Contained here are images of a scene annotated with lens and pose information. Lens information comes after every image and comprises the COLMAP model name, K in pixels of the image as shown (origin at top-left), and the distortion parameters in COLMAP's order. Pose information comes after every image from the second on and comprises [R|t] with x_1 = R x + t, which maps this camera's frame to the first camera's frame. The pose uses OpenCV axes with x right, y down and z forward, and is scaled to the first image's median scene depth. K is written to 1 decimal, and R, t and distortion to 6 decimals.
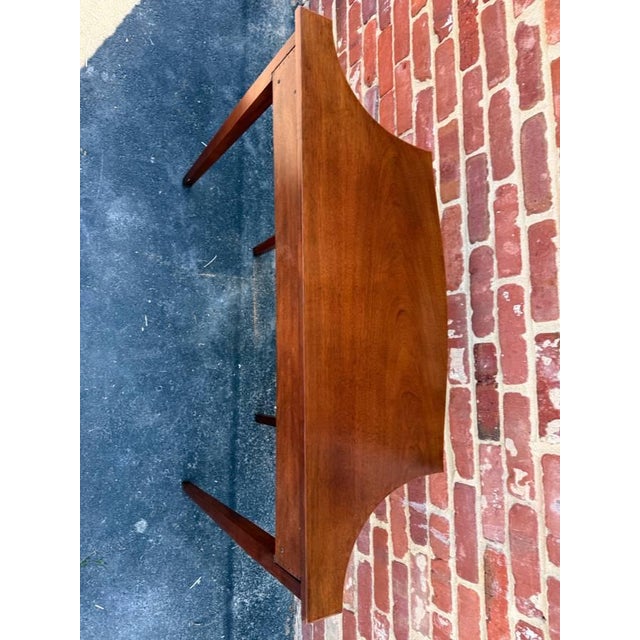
lens RADIAL K [[449.8, 0, 315.0], [0, 449.8, 323.1], [0, 0, 1]] dist [0.030948, -0.046205]
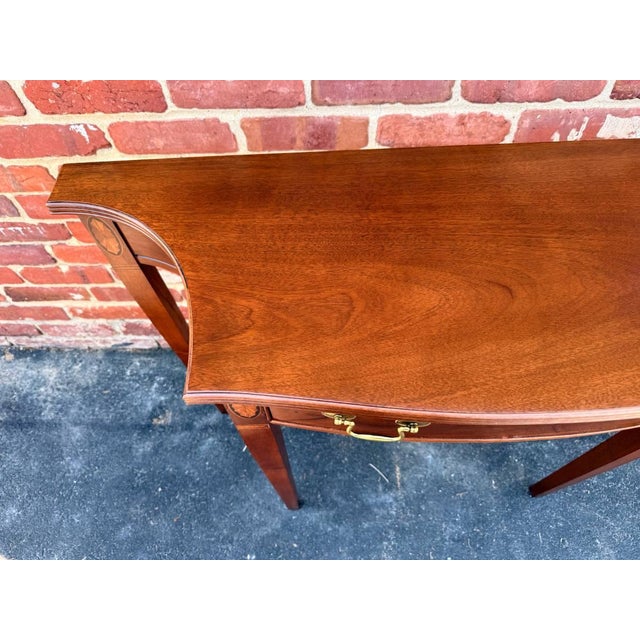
lens RADIAL K [[455.2, 0, 321.1], [0, 455.2, 321.7], [0, 0, 1]] dist [0.001607, -0.015160]
pose [[0.003865, -0.999938, -0.010416, 0.033731], [0.997994, 0.003198, 0.063235, -0.378863], [-0.063198, -0.010640, 0.997944, 0.343362]]
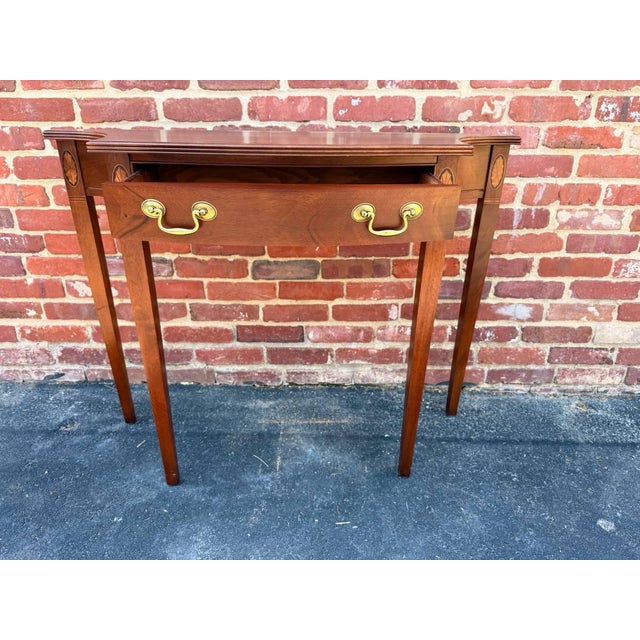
lens RADIAL K [[449.8, 0, 320.3], [0, 449.8, 323.8], [0, 0, 1]] dist [0.030948, -0.046205]
pose [[0.013574, -0.843940, 0.536266, -0.611503], [0.993933, 0.069930, 0.084893, -0.158662], [-0.109145, 0.531860, 0.839769, 0.253107]]
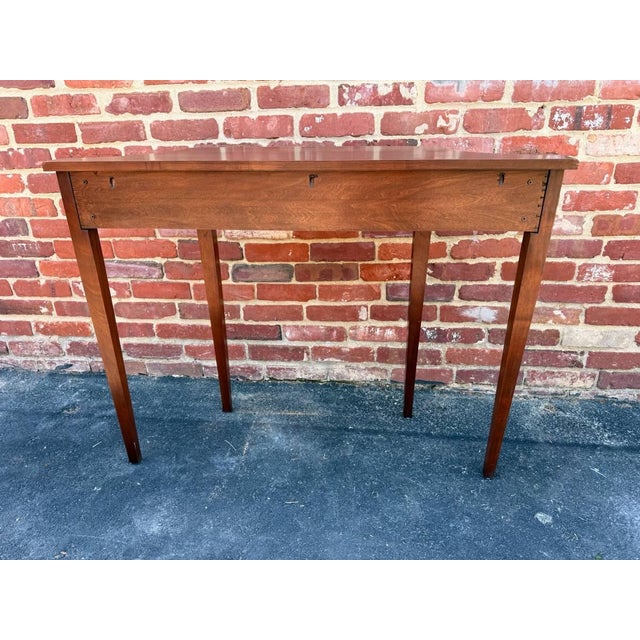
lens RADIAL K [[449.8, 0, 315.1], [0, 449.8, 325.0], [0, 0, 1]] dist [0.030948, -0.046205]
pose [[0.077618, -0.835610, 0.543813, -0.674170], [0.996267, 0.085685, -0.010536, 0.021324], [-0.037793, 0.542600, 0.839141, 0.172496]]
